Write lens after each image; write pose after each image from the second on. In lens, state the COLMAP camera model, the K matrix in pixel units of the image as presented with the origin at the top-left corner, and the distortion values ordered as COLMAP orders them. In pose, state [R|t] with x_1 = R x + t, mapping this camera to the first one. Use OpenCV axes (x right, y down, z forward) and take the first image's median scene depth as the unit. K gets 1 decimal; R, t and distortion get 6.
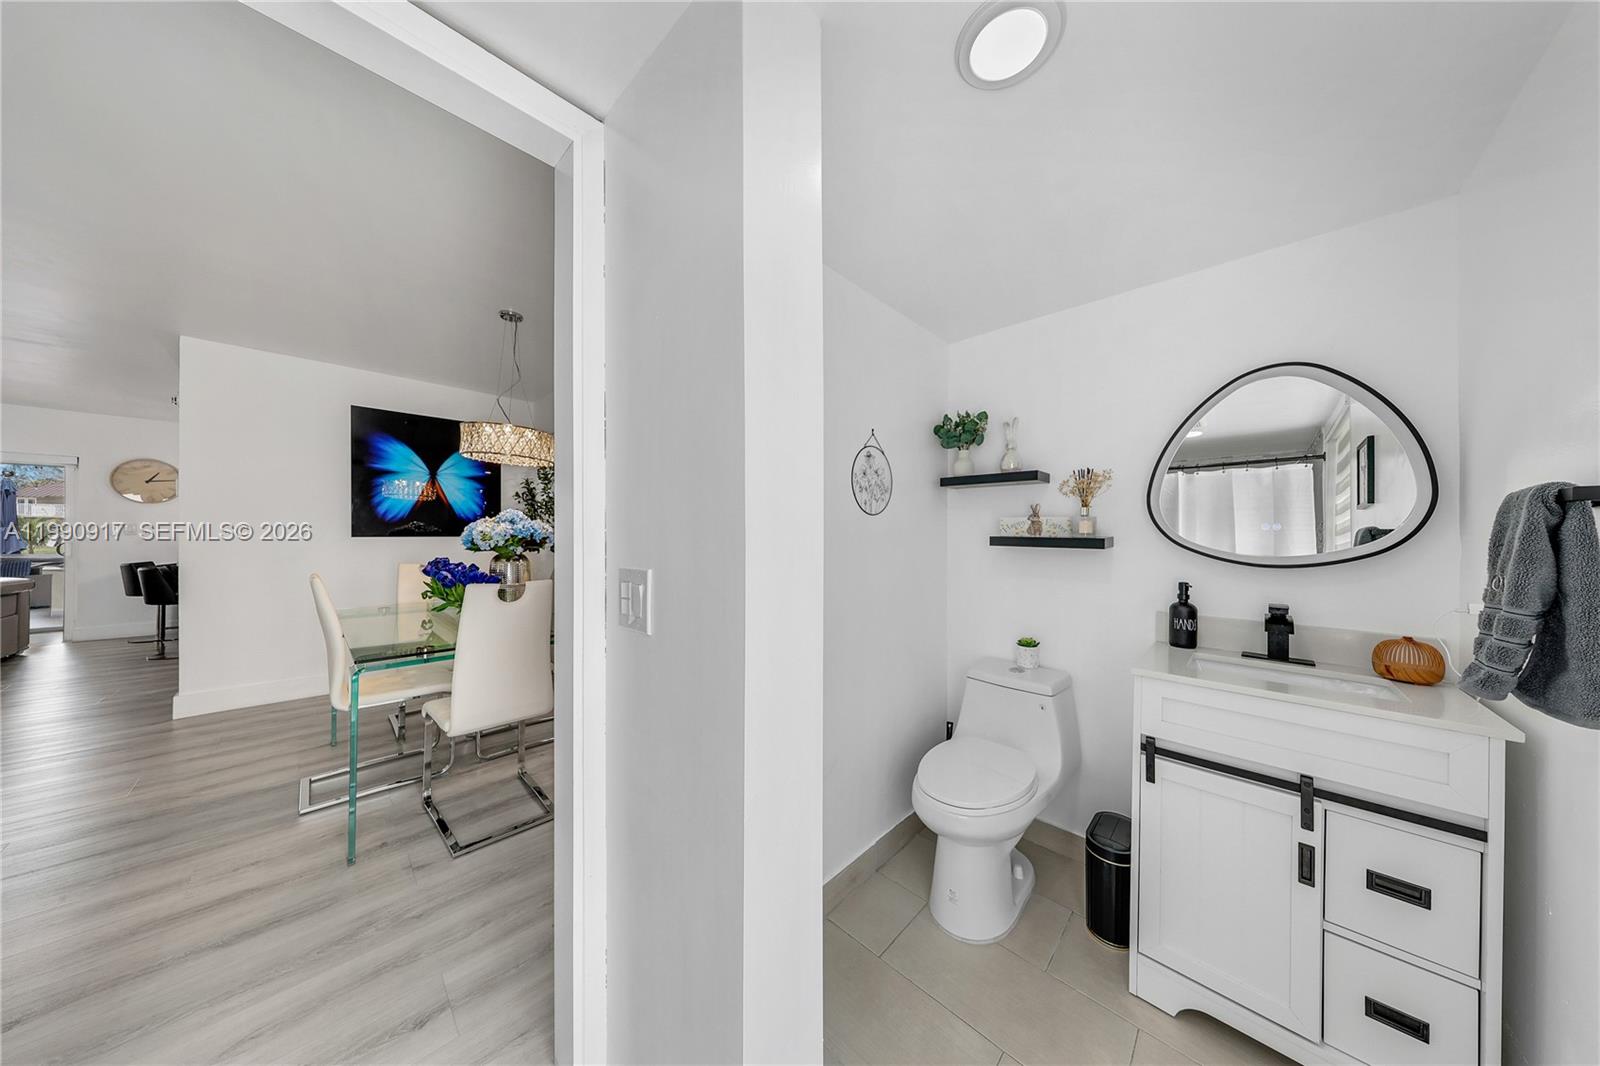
lens RADIAL K [[467.9, 0, 807.9], [0, 467.9, 536.8], [0, 0, 1]] dist [0.004161, -0.000204]
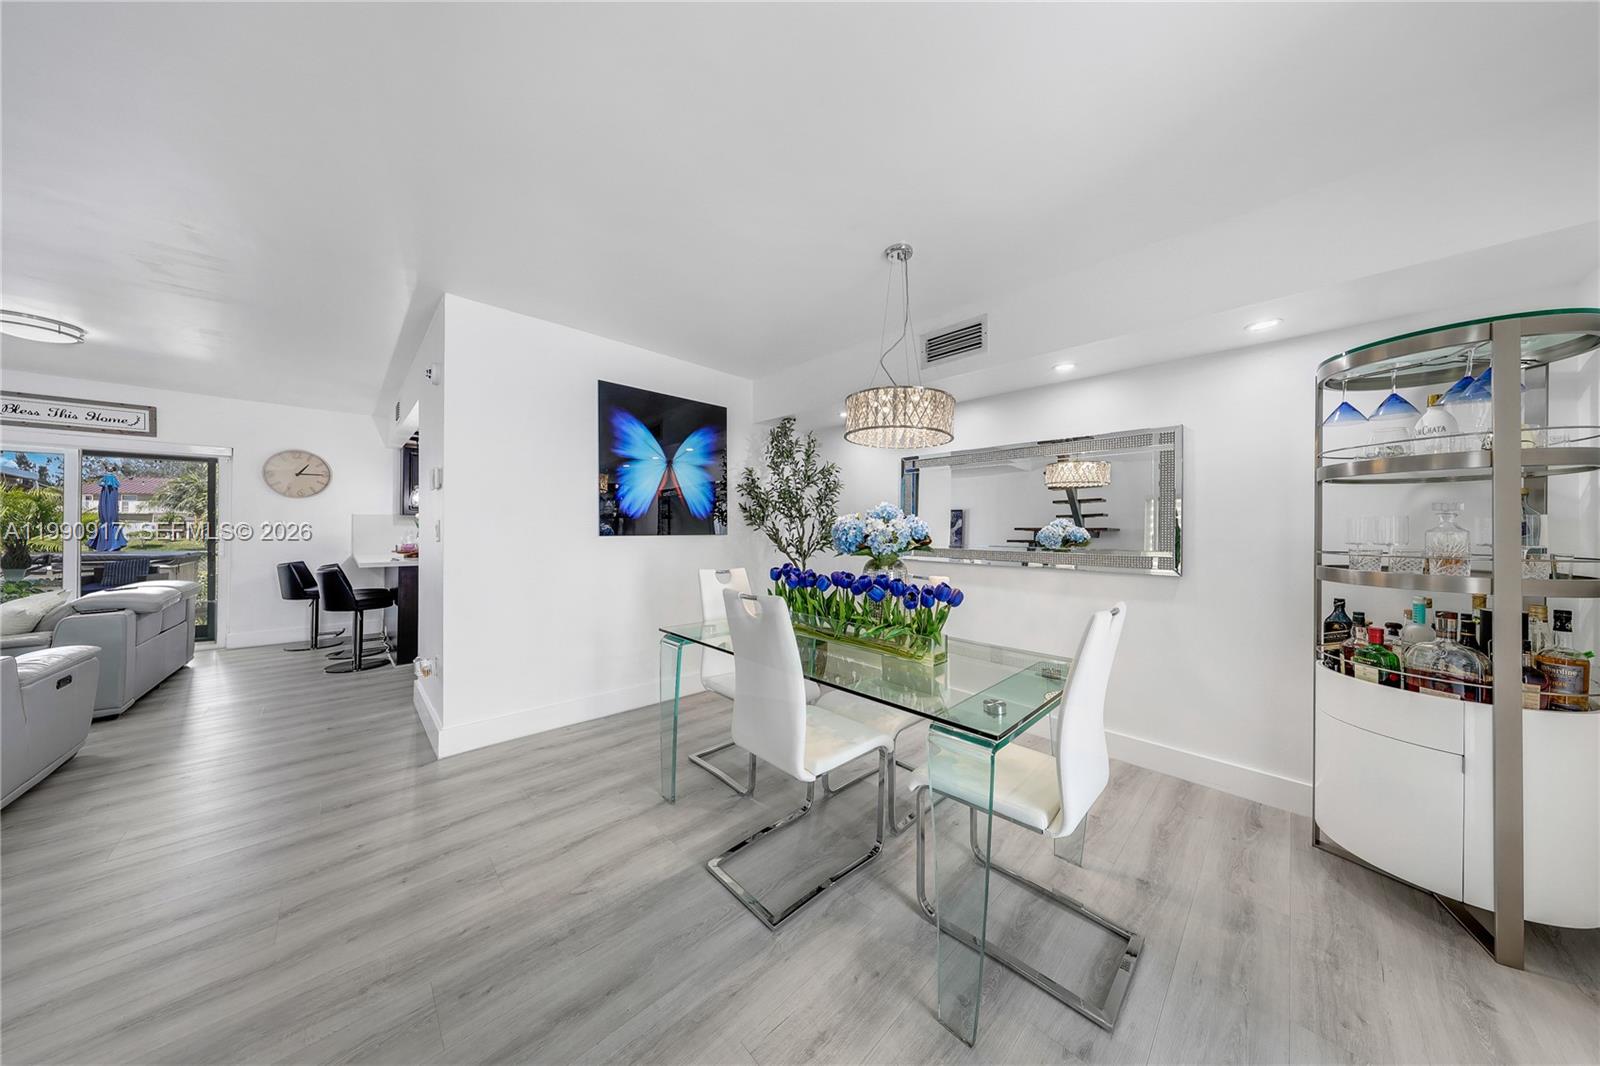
lens RADIAL K [[467.9, 0, 804.1], [0, 467.9, 531.7], [0, 0, 1]] dist [0.004161, -0.000204]
pose [[0.999571, -0.000113, -0.029291, -0.562265], [0.000104, 1.000000, -0.000296, -0.006563], [0.029291, 0.000293, 0.999571, 0.164079]]
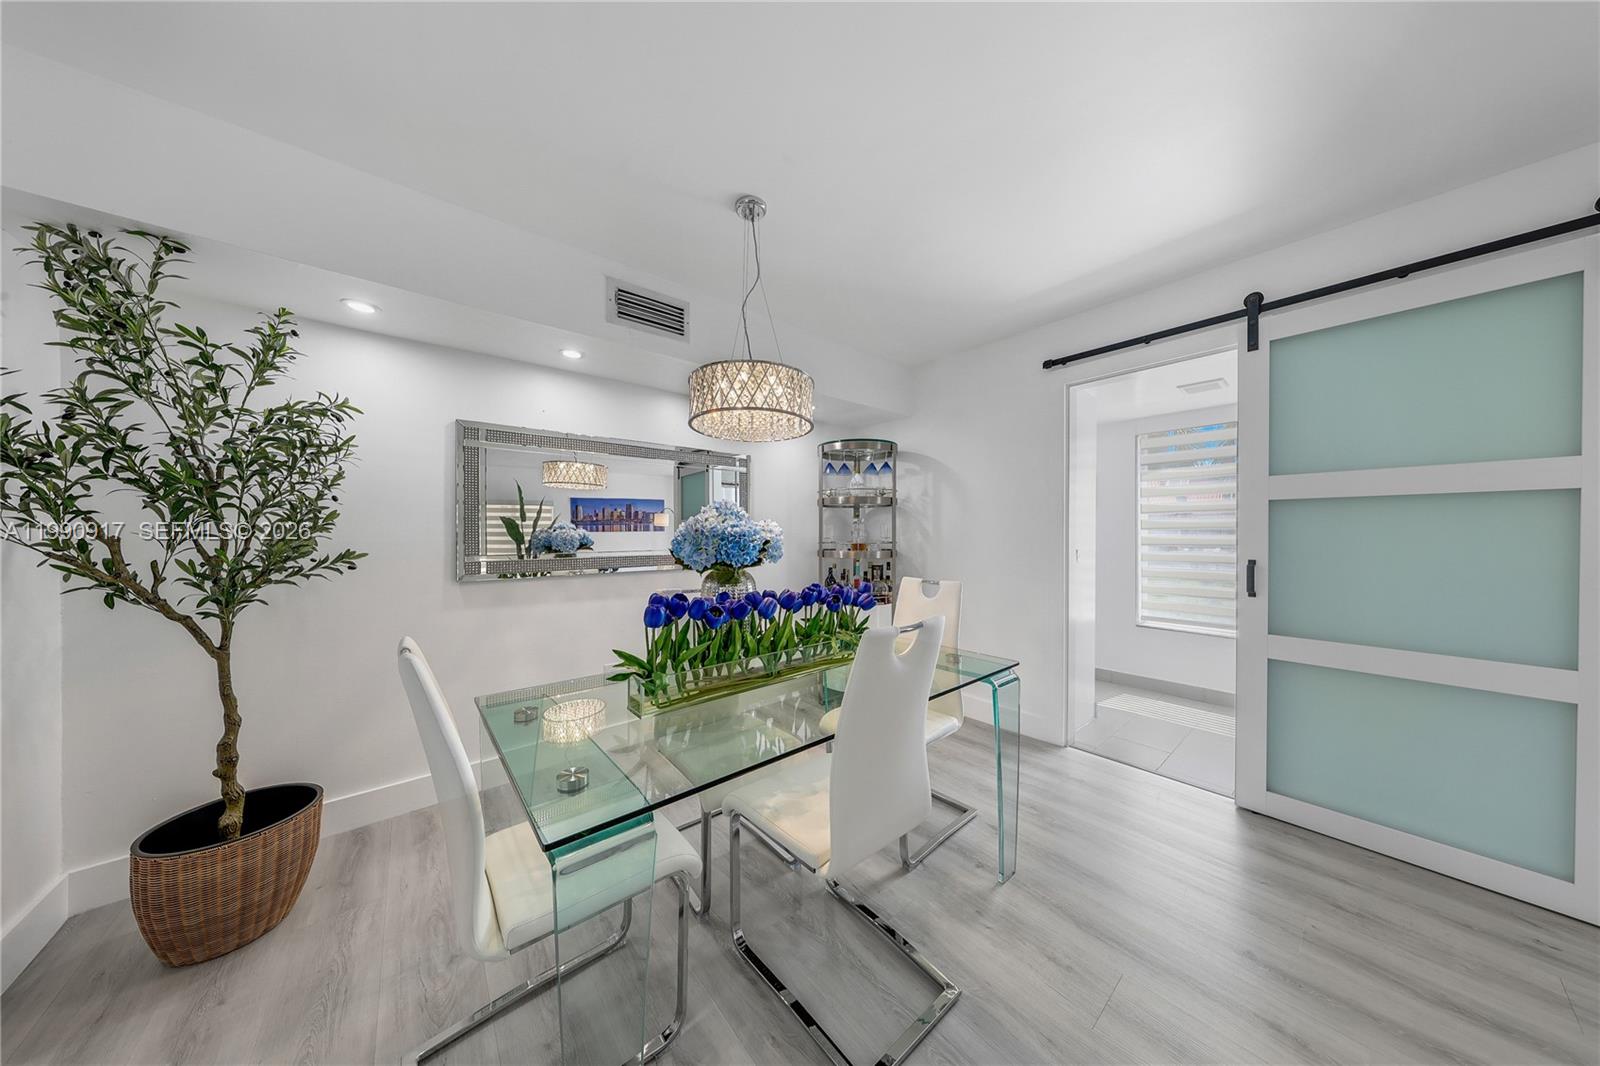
lens RADIAL K [[467.9, 0, 810.7], [0, 467.9, 533.9], [0, 0, 1]] dist [0.004161, -0.000204]
pose [[0.117341, -0.012544, 0.993012, -0.955738], [-0.003543, 0.999909, 0.013050, -0.016323], [-0.993085, -0.005049, 0.117286, 0.630260]]
